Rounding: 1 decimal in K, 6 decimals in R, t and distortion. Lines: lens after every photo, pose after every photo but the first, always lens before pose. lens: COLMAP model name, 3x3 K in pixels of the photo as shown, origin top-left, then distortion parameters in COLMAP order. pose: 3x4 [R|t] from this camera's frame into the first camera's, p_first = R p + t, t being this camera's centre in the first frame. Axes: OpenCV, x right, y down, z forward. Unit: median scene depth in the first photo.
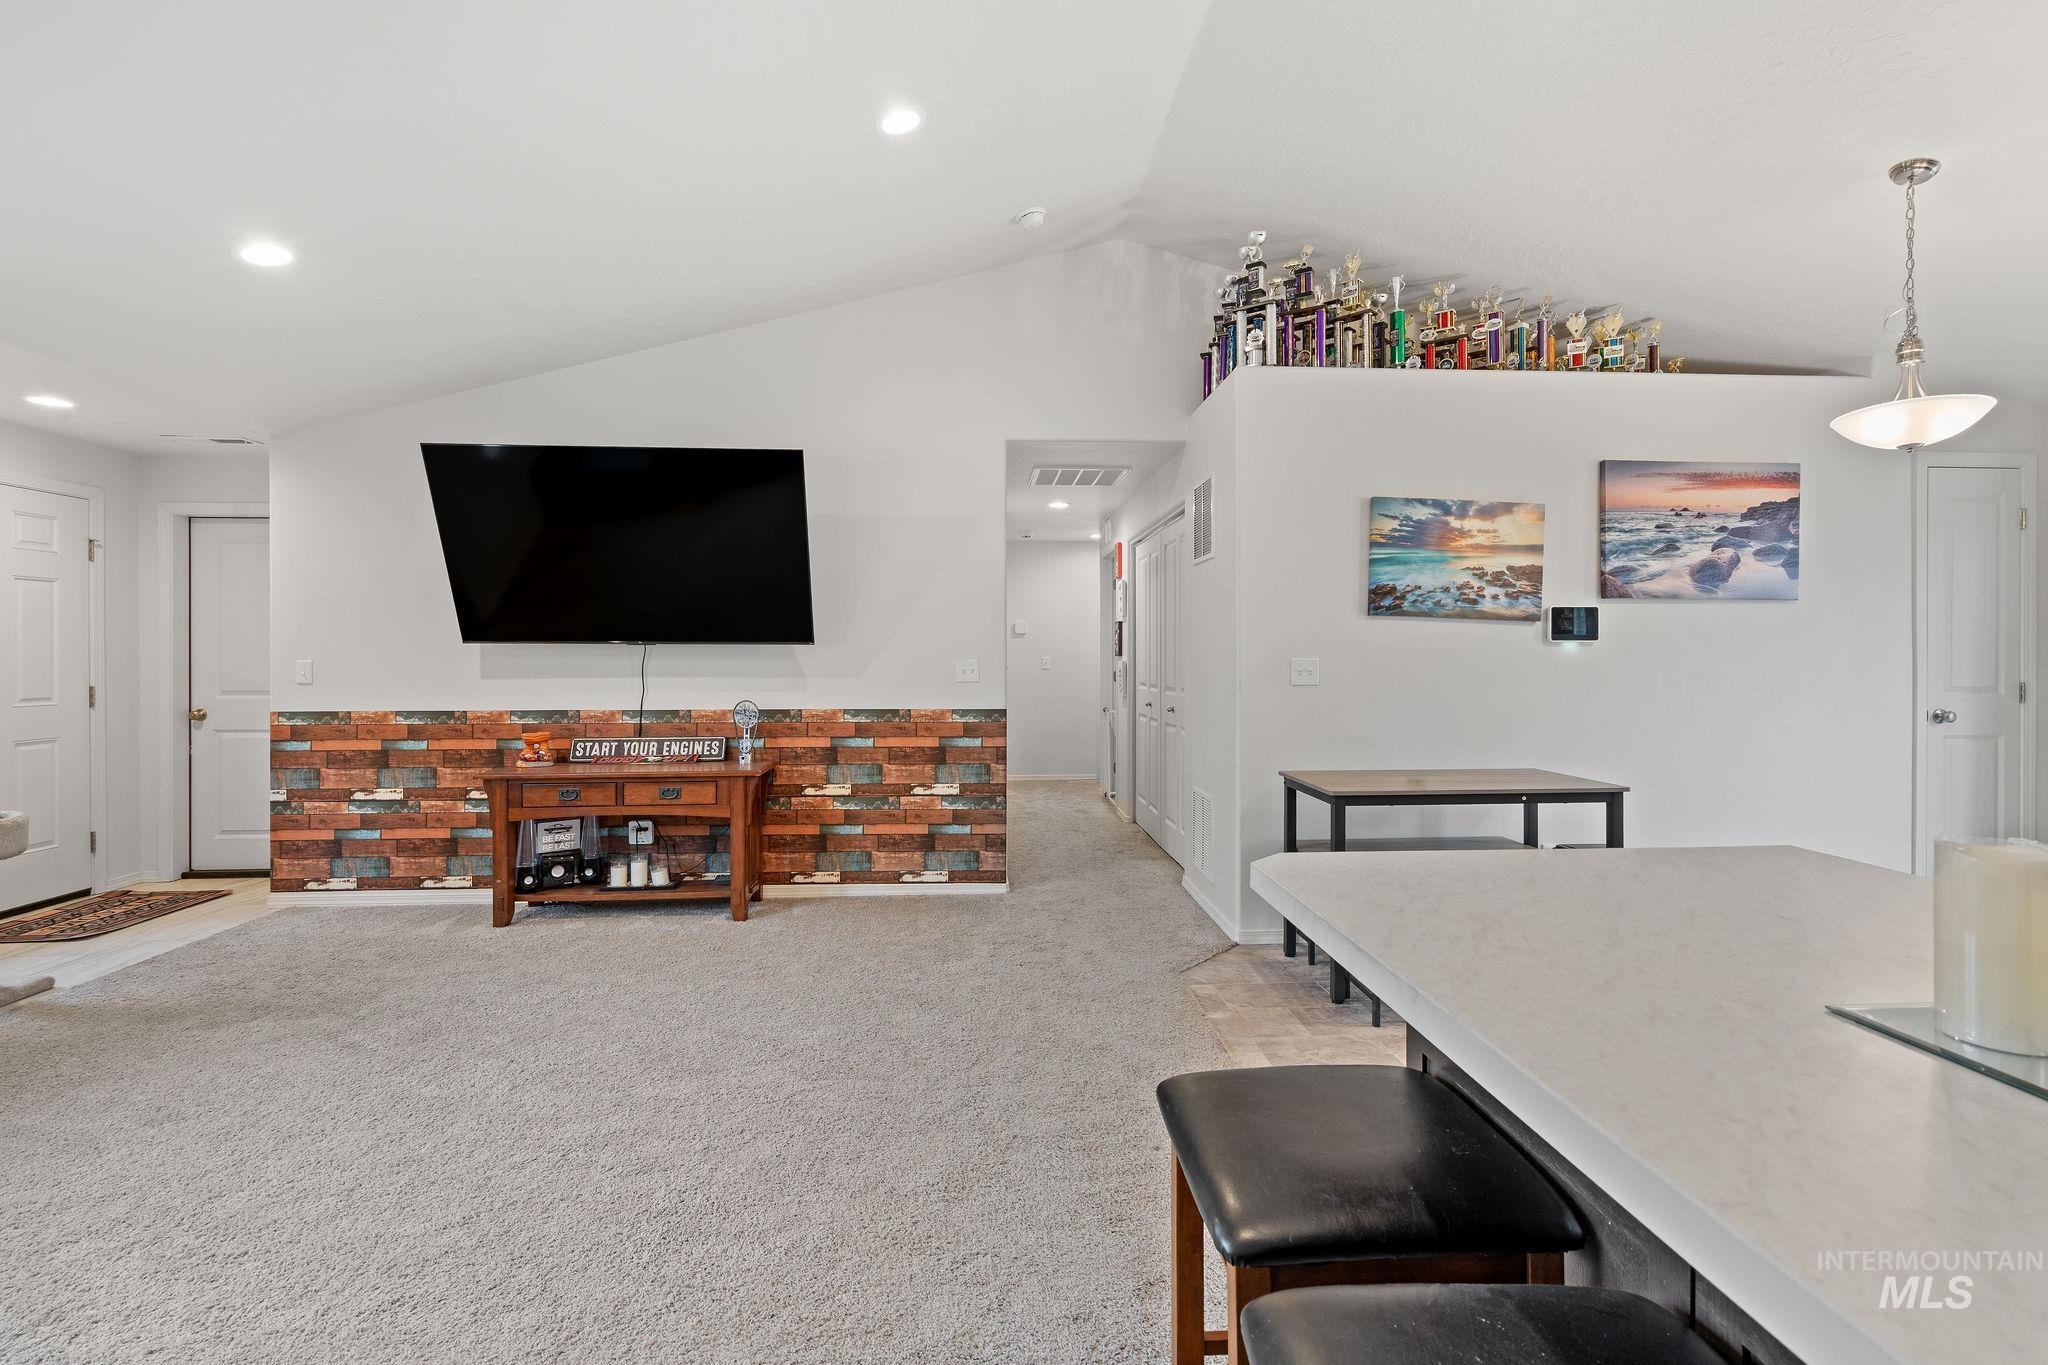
lens RADIAL K [[948.7, 0, 1027.6], [0, 948.7, 664.8], [0, 0, 1]] dist [-0.001671, -0.000046]
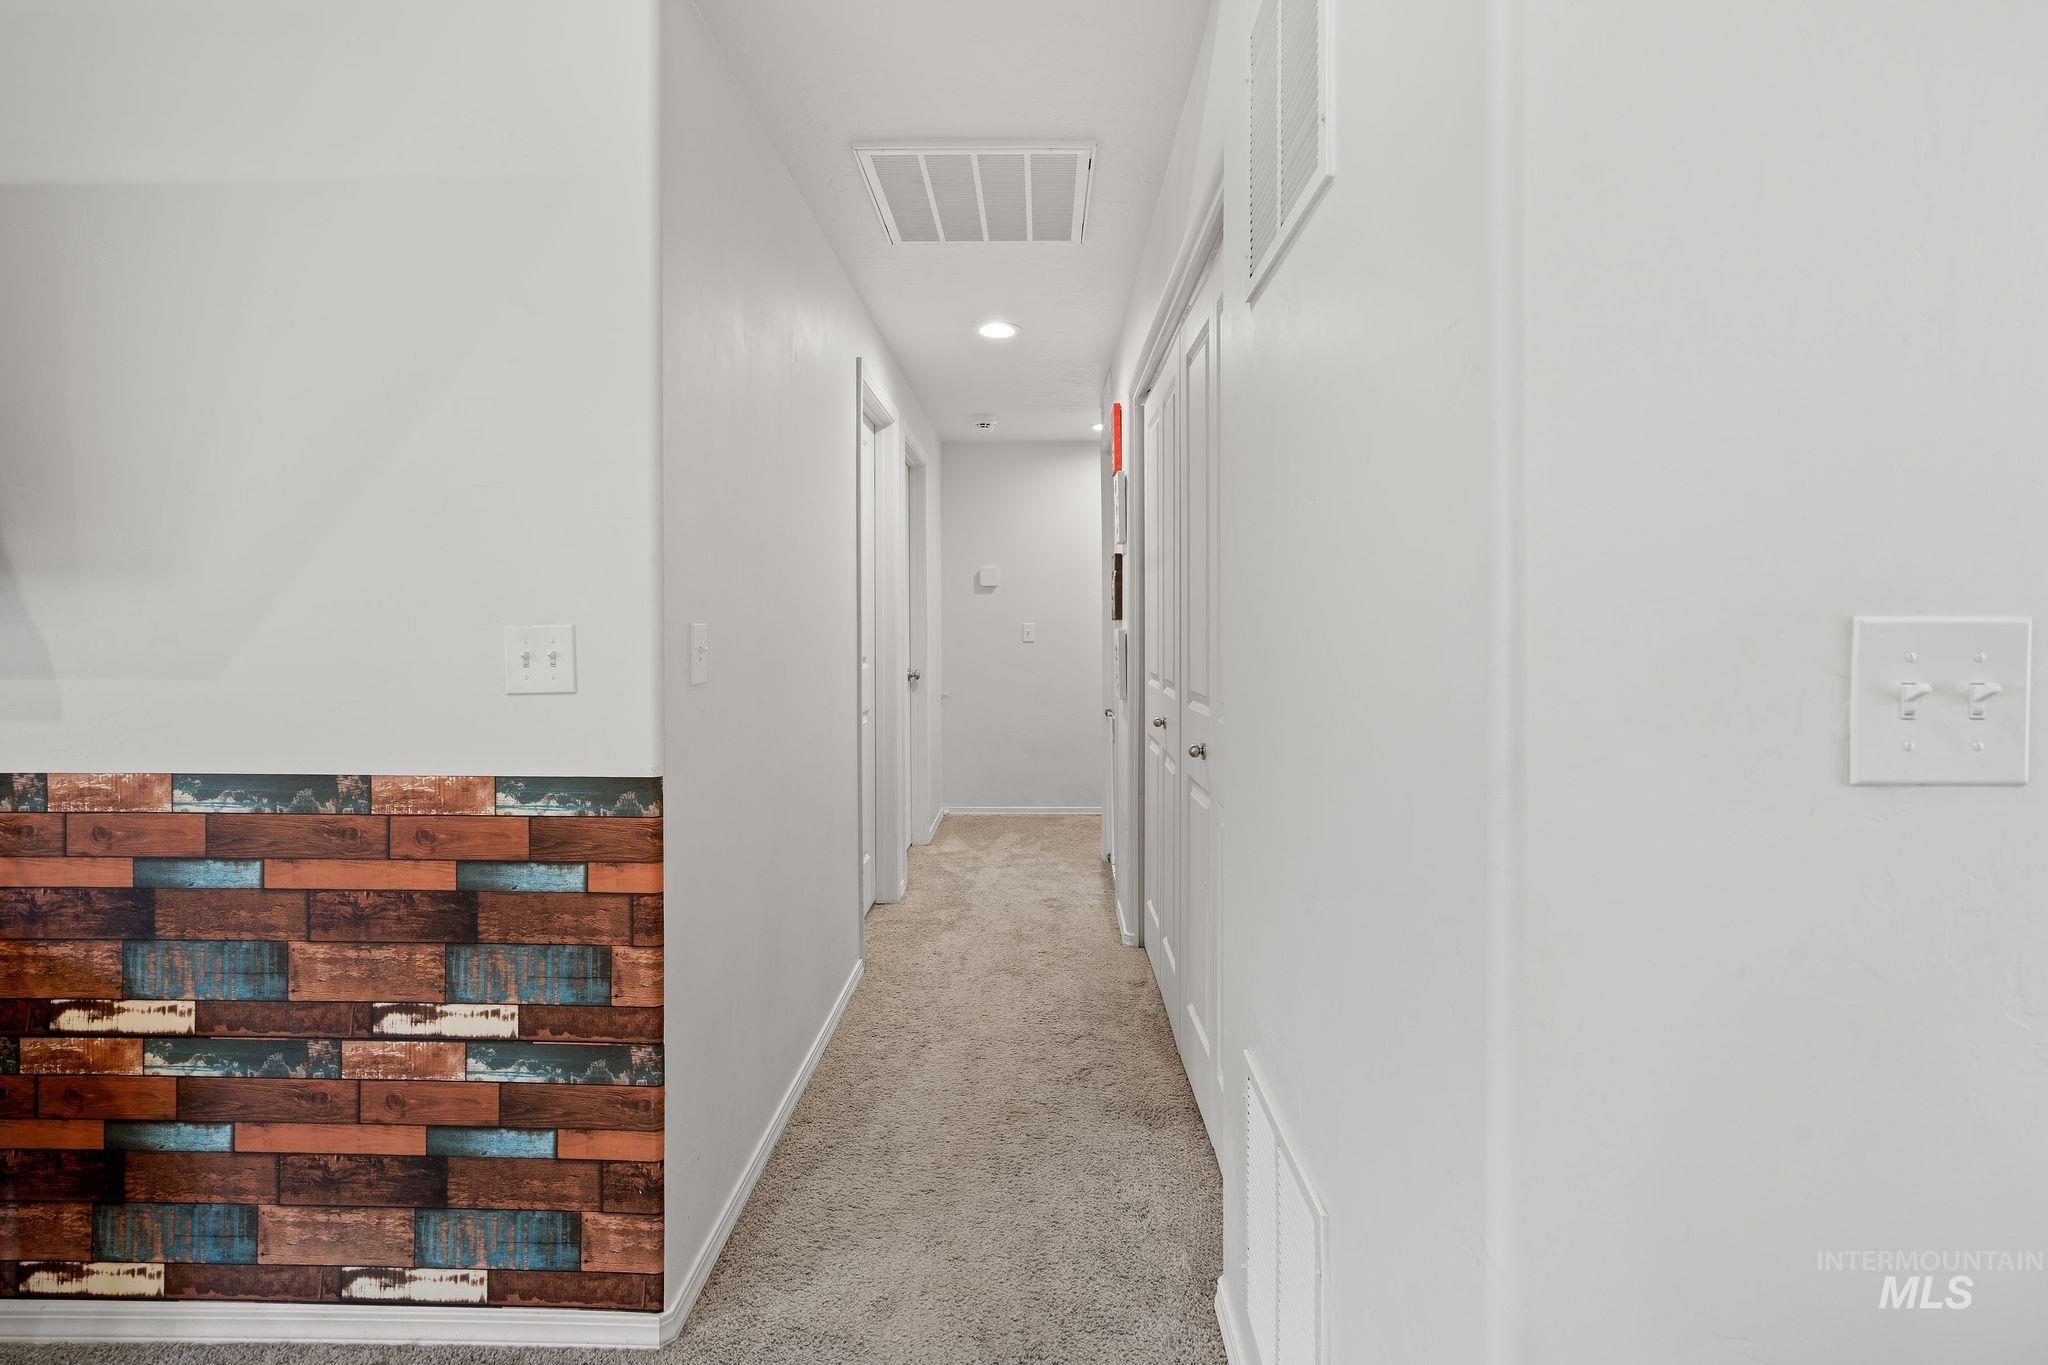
lens RADIAL K [[941.7, 0, 1024.1], [0, 941.7, 619.9], [0, 0, 1]] dist [-0.002188, 0.000004]
pose [[0.996772, 0.001465, -0.080268, 0.128548], [-0.002535, 0.999909, -0.013224, -0.003253], [0.080241, 0.013385, 0.996686, 0.697794]]
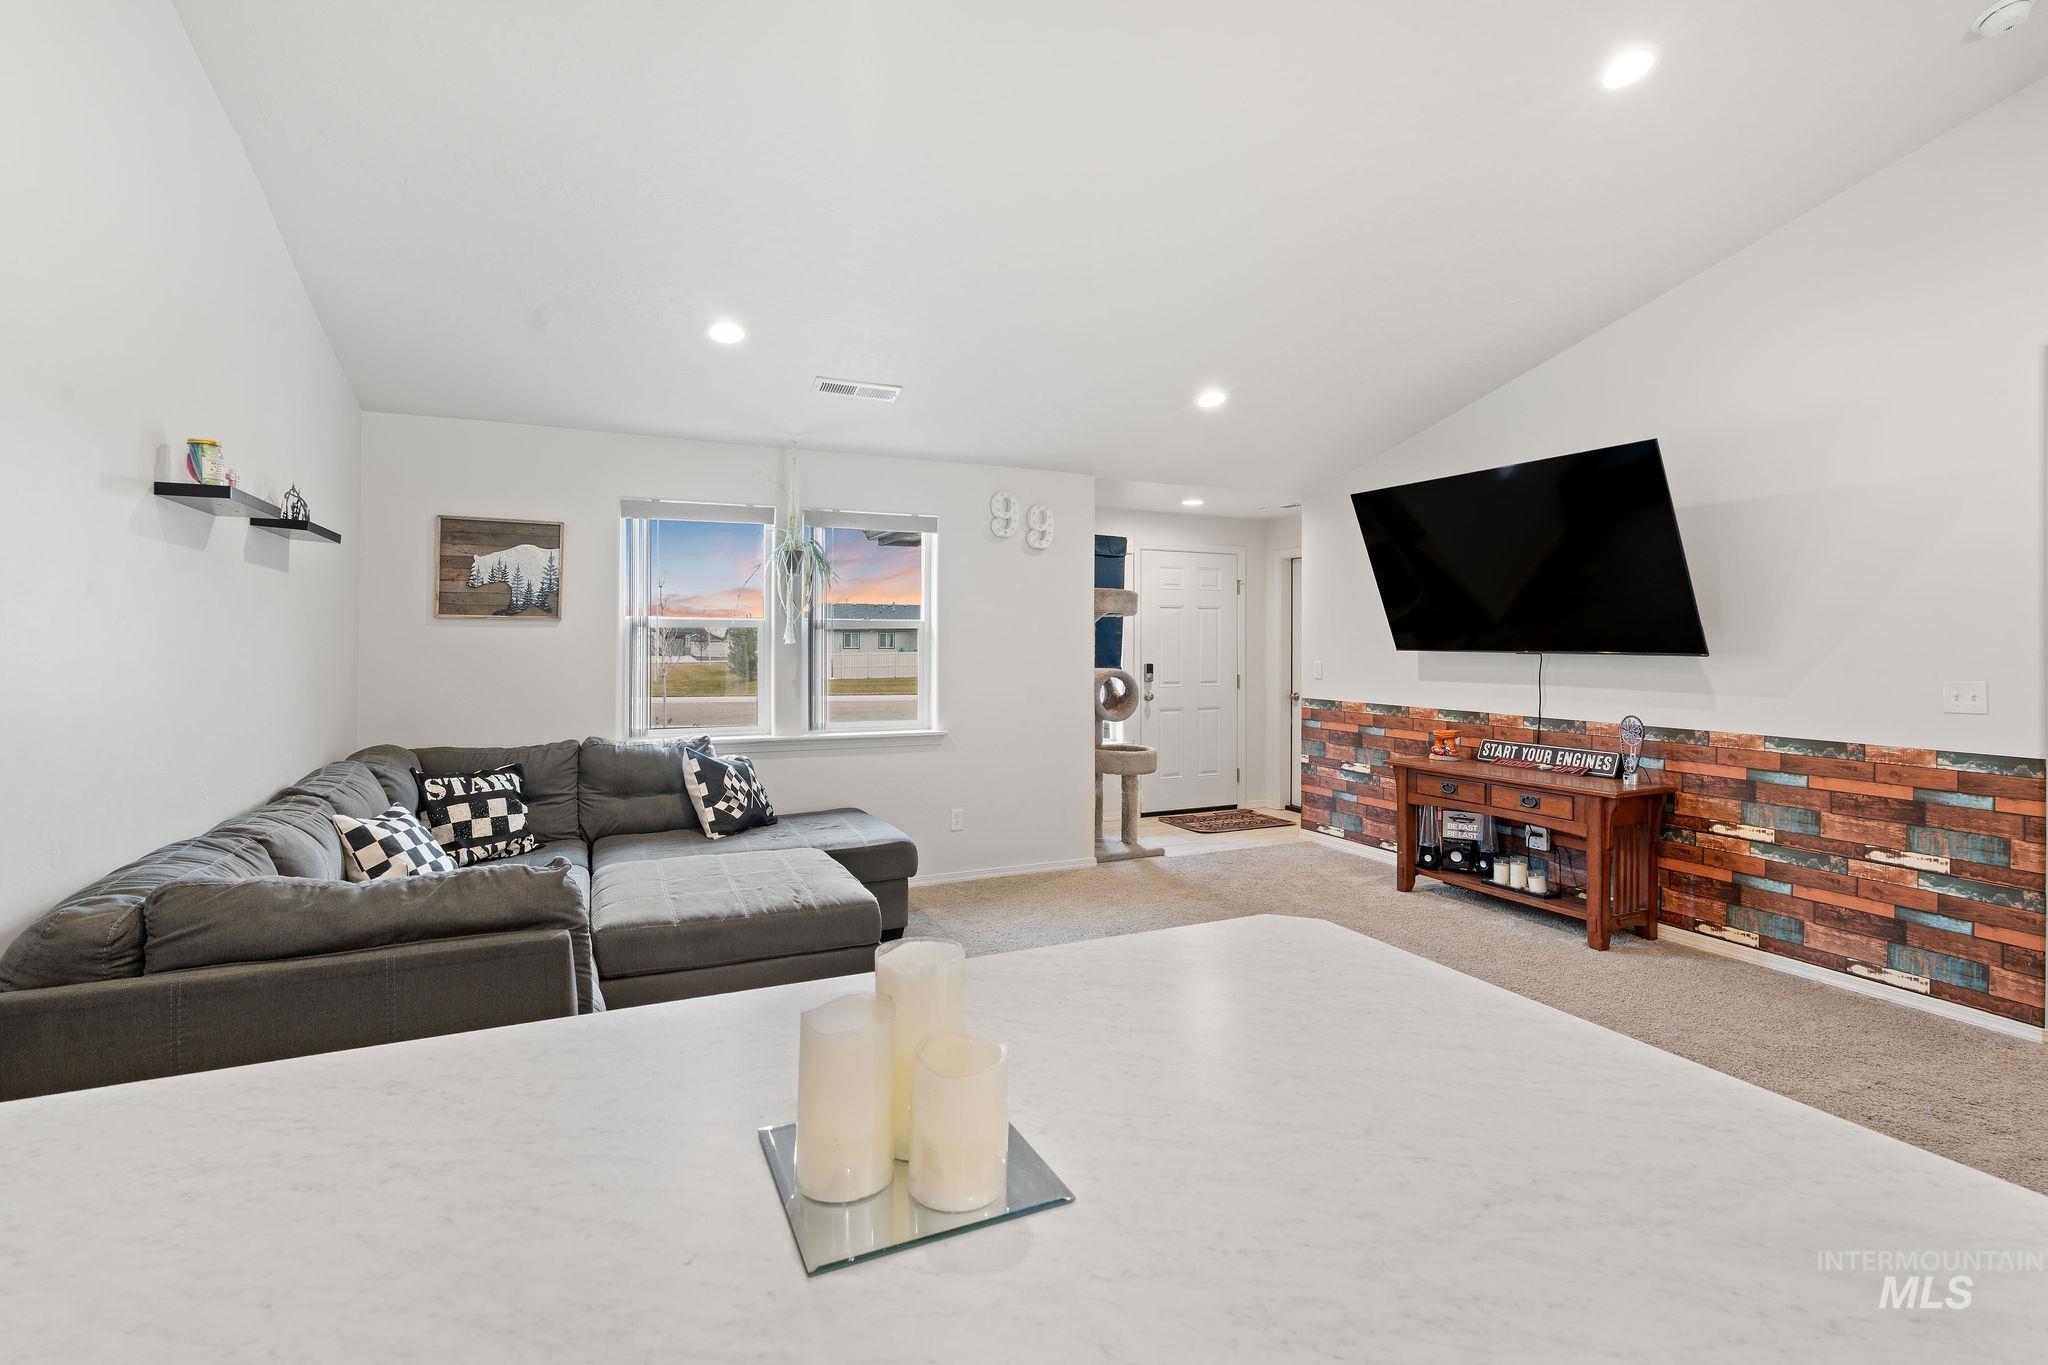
lens RADIAL K [[944.5, 0, 1024.9], [0, 944.5, 644.1], [0, 0, 1]] dist [-0.001496, 0.000350]
pose [[0.360376, 0.005300, -0.932792, 0.331634], [-0.012827, 0.999917, 0.000726, -0.024023], [0.932719, 0.011703, 0.360414, 0.117575]]
